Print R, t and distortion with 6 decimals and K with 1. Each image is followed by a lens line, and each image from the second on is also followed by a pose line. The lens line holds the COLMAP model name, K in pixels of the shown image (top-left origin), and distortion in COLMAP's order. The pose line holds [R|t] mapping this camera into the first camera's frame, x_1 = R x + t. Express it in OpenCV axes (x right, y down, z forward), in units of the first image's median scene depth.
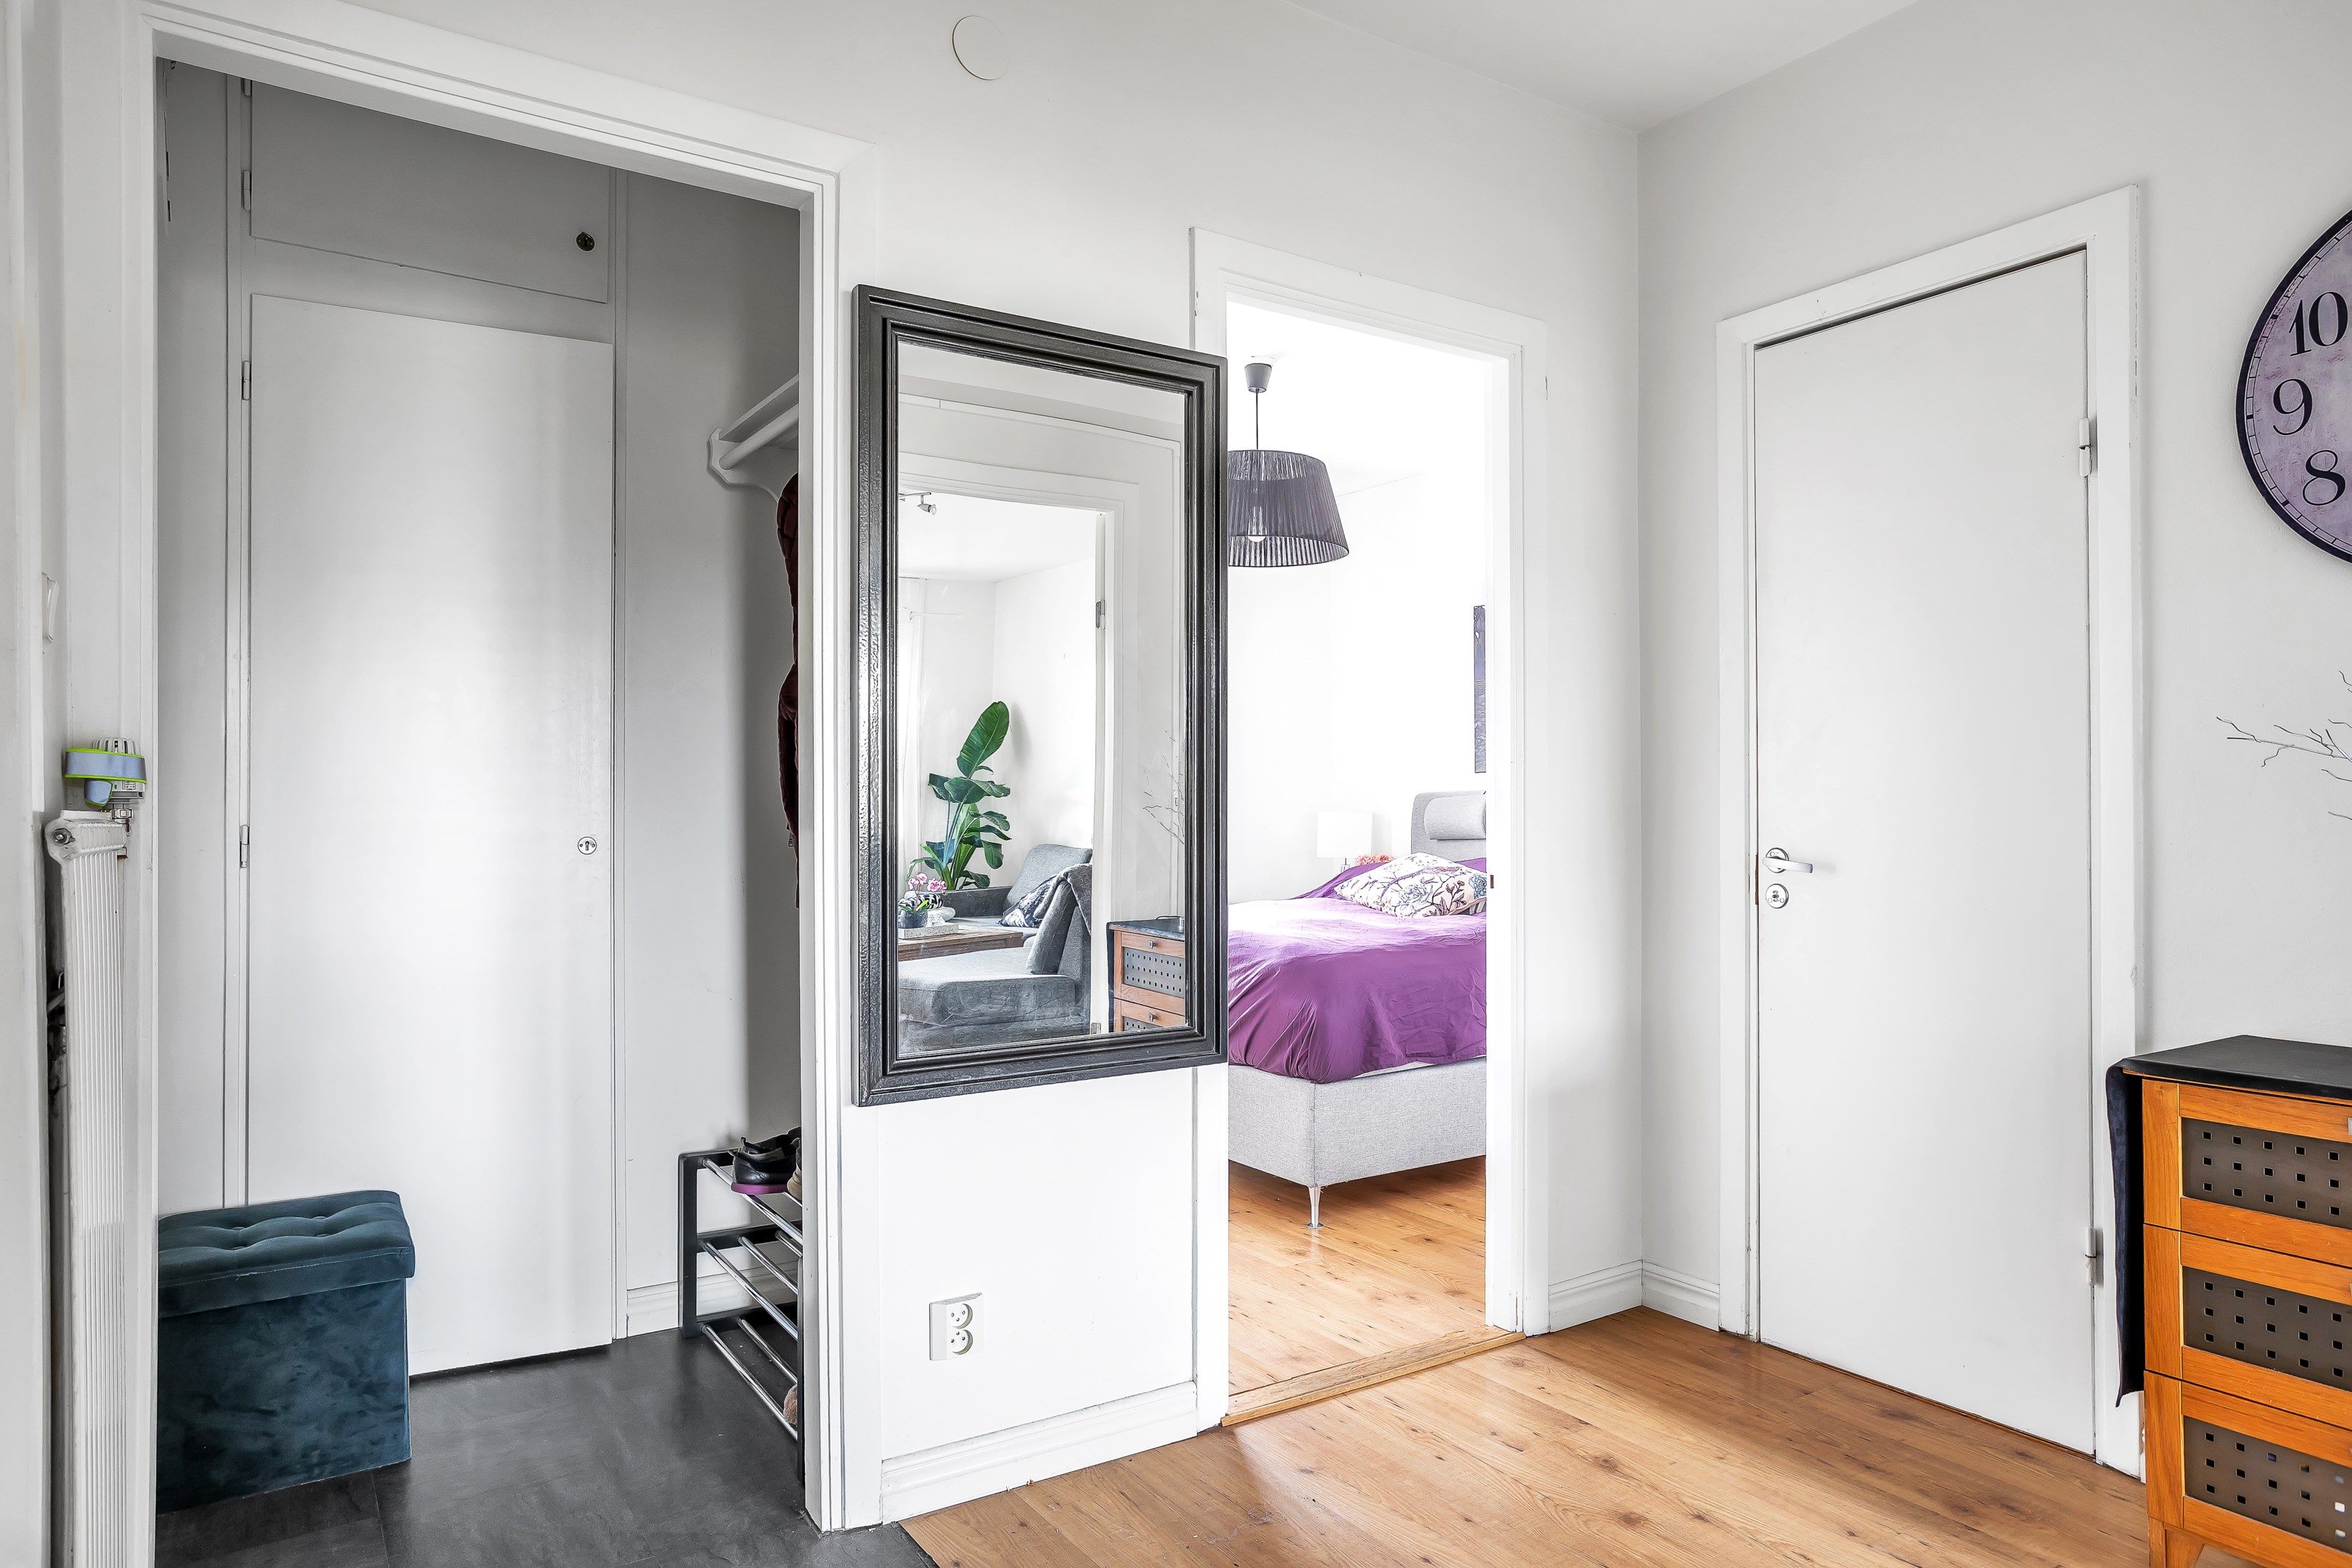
lens RADIAL K [[1369.7, 0, 1195.2], [0, 1369.7, 796.1], [0, 0, 1]] dist [-0.007769, 0.002092]
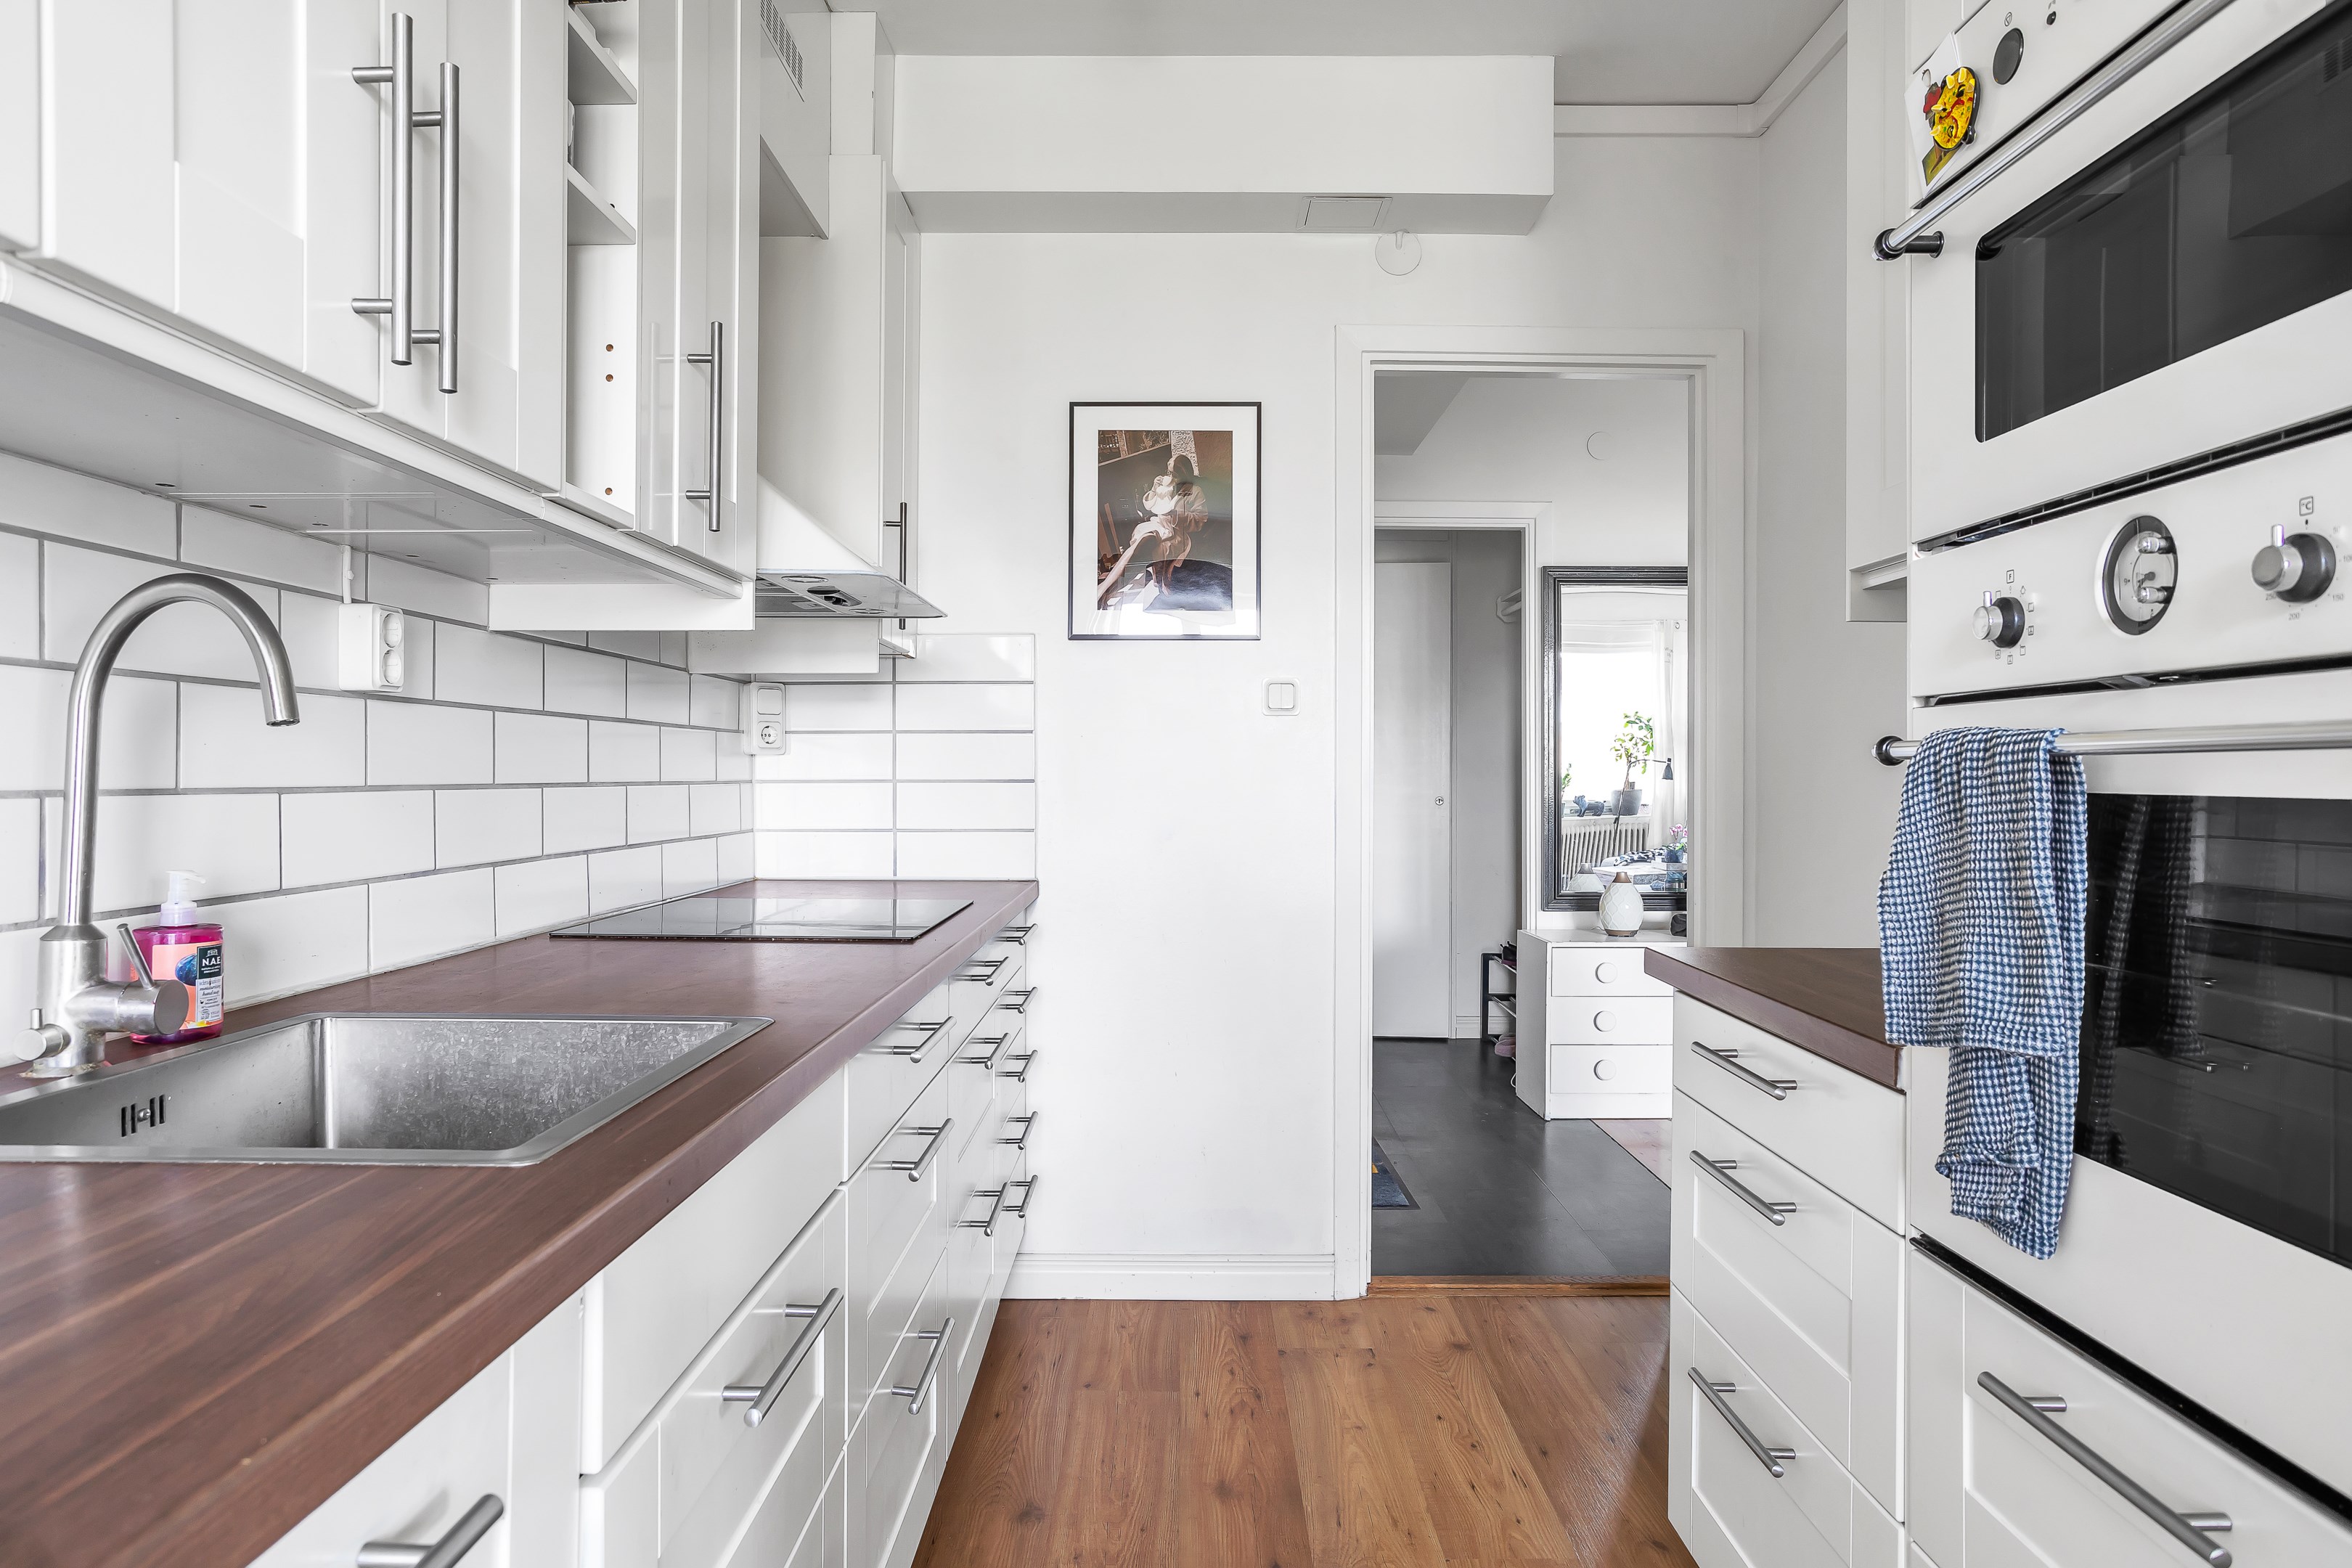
lens RADIAL K [[1369.7, 0, 1181.8], [0, 1369.7, 777.6], [0, 0, 1]] dist [-0.007769, 0.002092]
pose [[0.818162, 0.003655, -0.574977, 0.444415], [-0.000469, 0.999984, 0.005689, -0.012417], [0.574988, -0.004385, 0.818150, -0.955188]]
